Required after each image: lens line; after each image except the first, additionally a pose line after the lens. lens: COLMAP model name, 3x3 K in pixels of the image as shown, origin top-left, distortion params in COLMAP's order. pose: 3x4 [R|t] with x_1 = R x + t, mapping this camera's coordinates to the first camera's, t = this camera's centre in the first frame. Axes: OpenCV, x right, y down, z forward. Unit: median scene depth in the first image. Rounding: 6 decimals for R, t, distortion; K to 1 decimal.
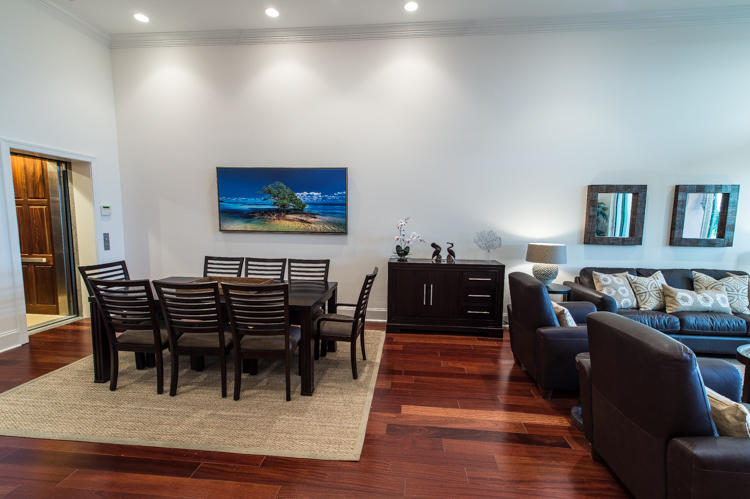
lens RADIAL K [[345.1, 0, 375.0], [0, 345.1, 249.5], [0, 0, 1]] dist [-0.044173, 0.000221]
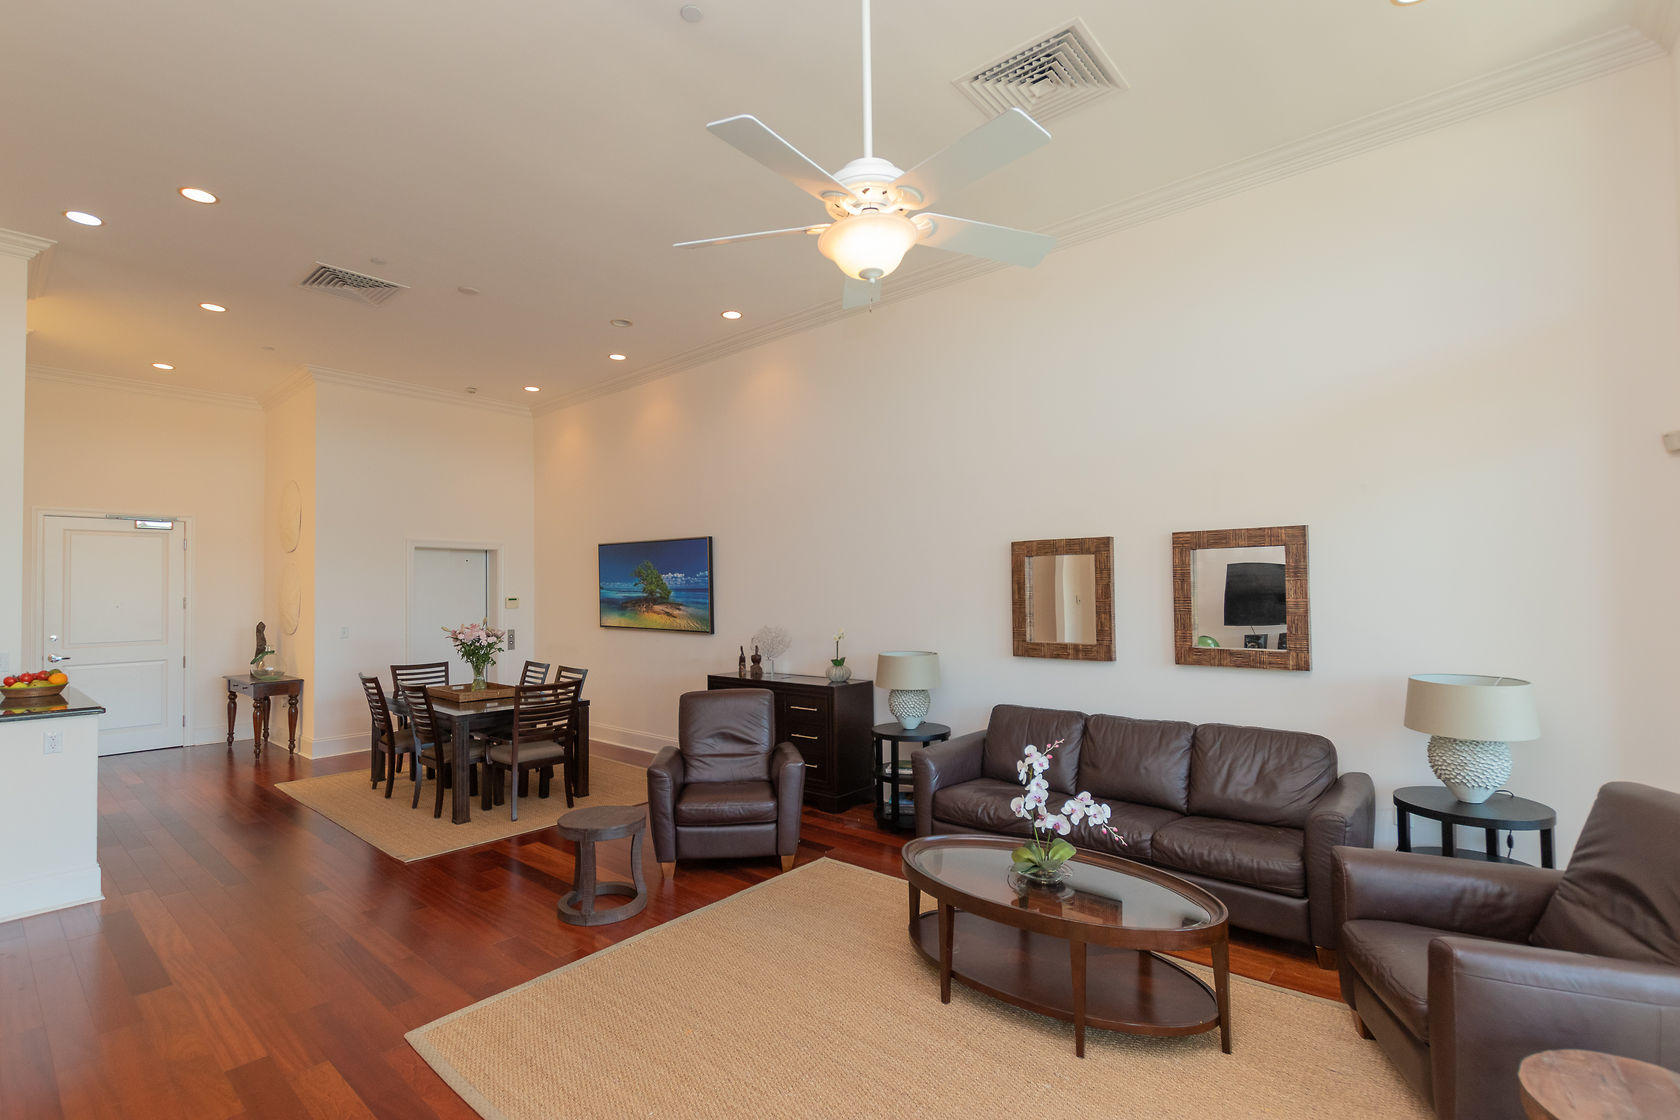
lens RADIAL K [[759.5, 0, 840.0], [0, 759.5, 560.0], [0, 0, 1]] dist [0.000531, -0.000544]
pose [[0.841391, -0.044328, -0.538606, 0.934790], [-0.027284, 0.991875, -0.124255, -0.009514], [0.539737, 0.119243, 0.833345, -0.115455]]
